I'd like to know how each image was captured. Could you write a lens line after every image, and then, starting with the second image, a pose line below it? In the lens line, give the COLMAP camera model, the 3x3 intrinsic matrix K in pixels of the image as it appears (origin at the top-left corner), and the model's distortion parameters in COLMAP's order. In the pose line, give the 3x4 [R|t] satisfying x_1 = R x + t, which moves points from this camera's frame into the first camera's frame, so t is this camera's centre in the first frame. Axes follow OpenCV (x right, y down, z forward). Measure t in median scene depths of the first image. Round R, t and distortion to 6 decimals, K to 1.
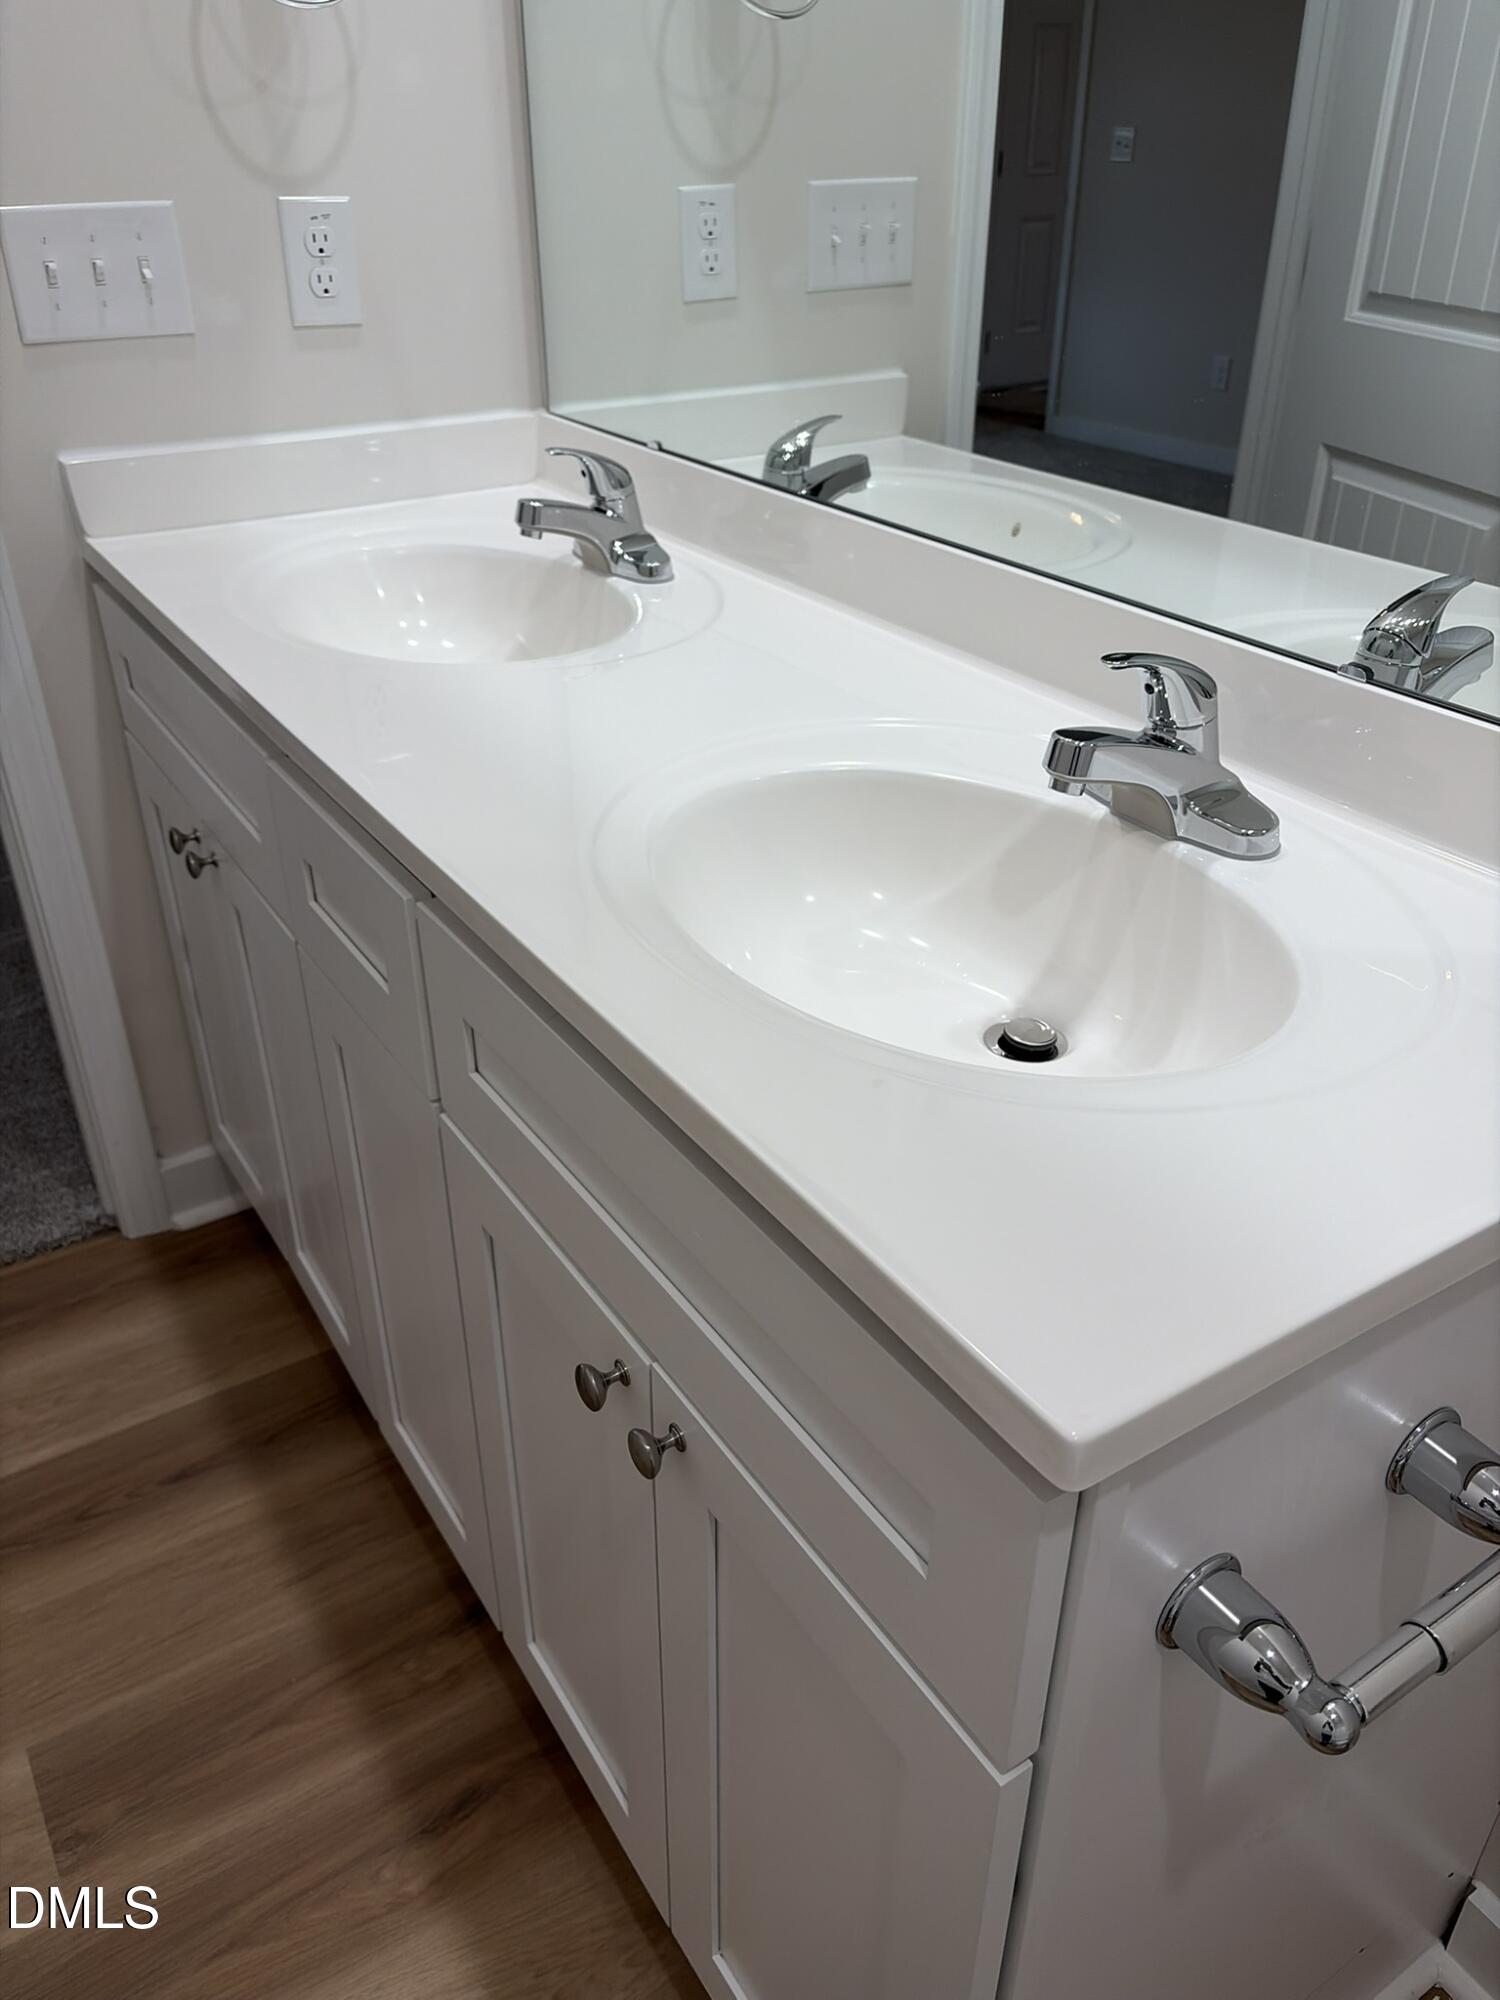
lens RADIAL K [[1509.2, 0, 750.0], [0, 1509.2, 1000.0], [0, 0, 1]] dist [0.012611, 0.006644]
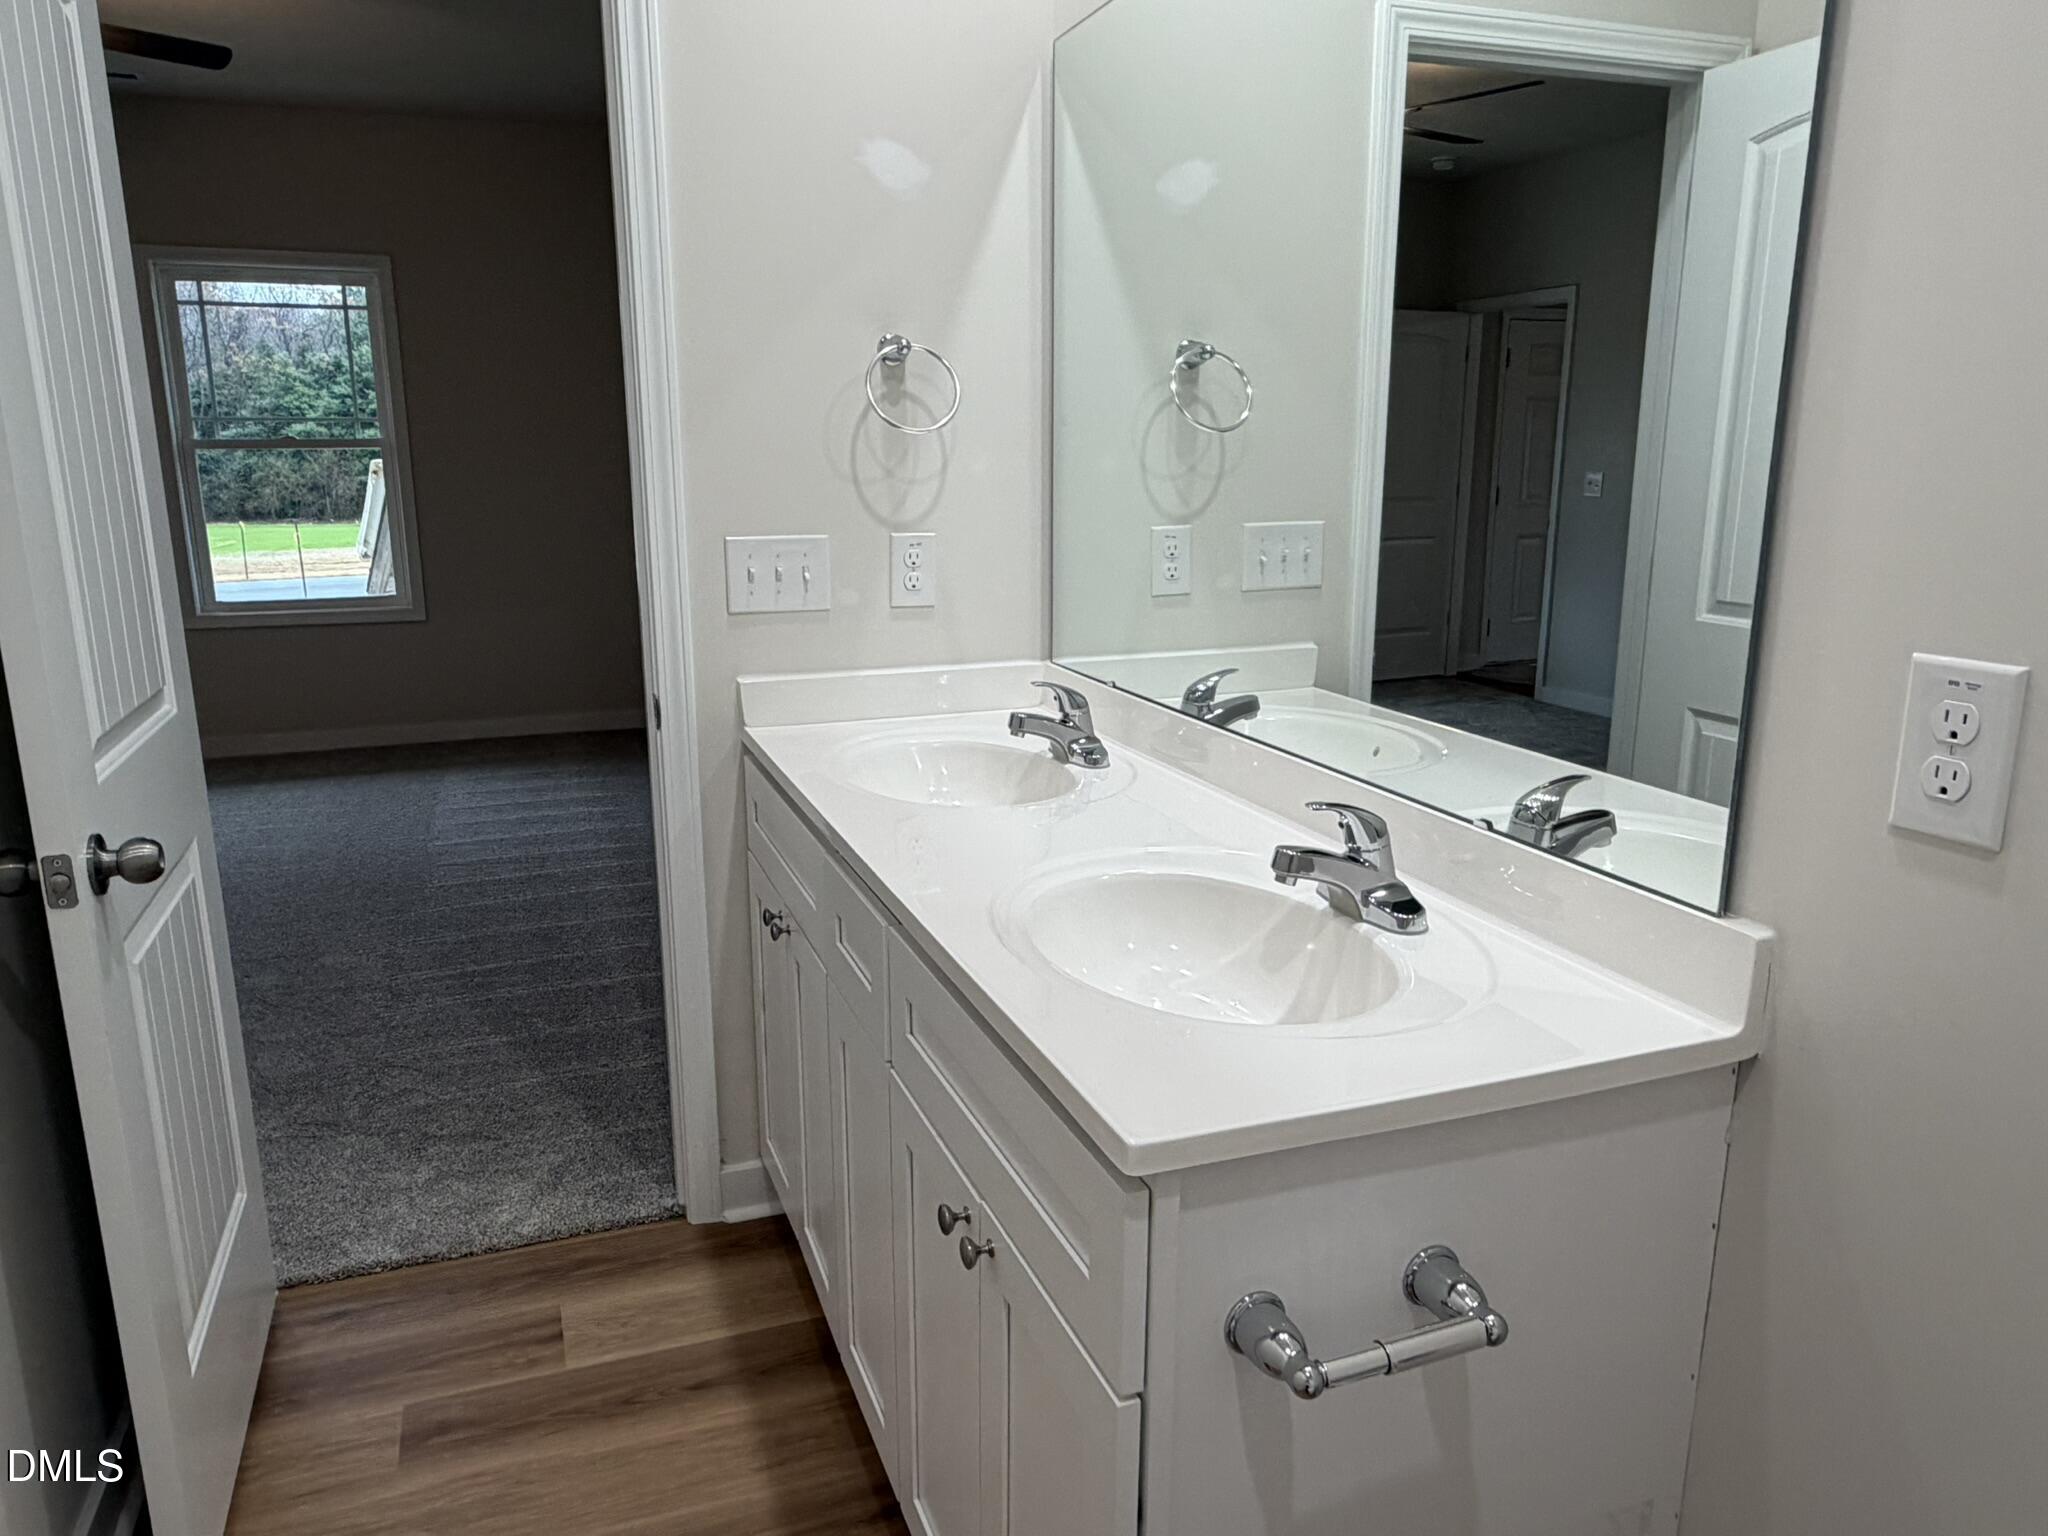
lens RADIAL K [[1377.1, 0, 1024.0], [0, 1377.1, 768.0], [0, 0, 1]] dist [-0.000743, -0.003504]
pose [[0.978064, 0.045839, -0.203198, 0.137755], [-0.104427, 0.951950, -0.287898, 0.116978], [0.180237, 0.302802, 0.935855, -0.273304]]
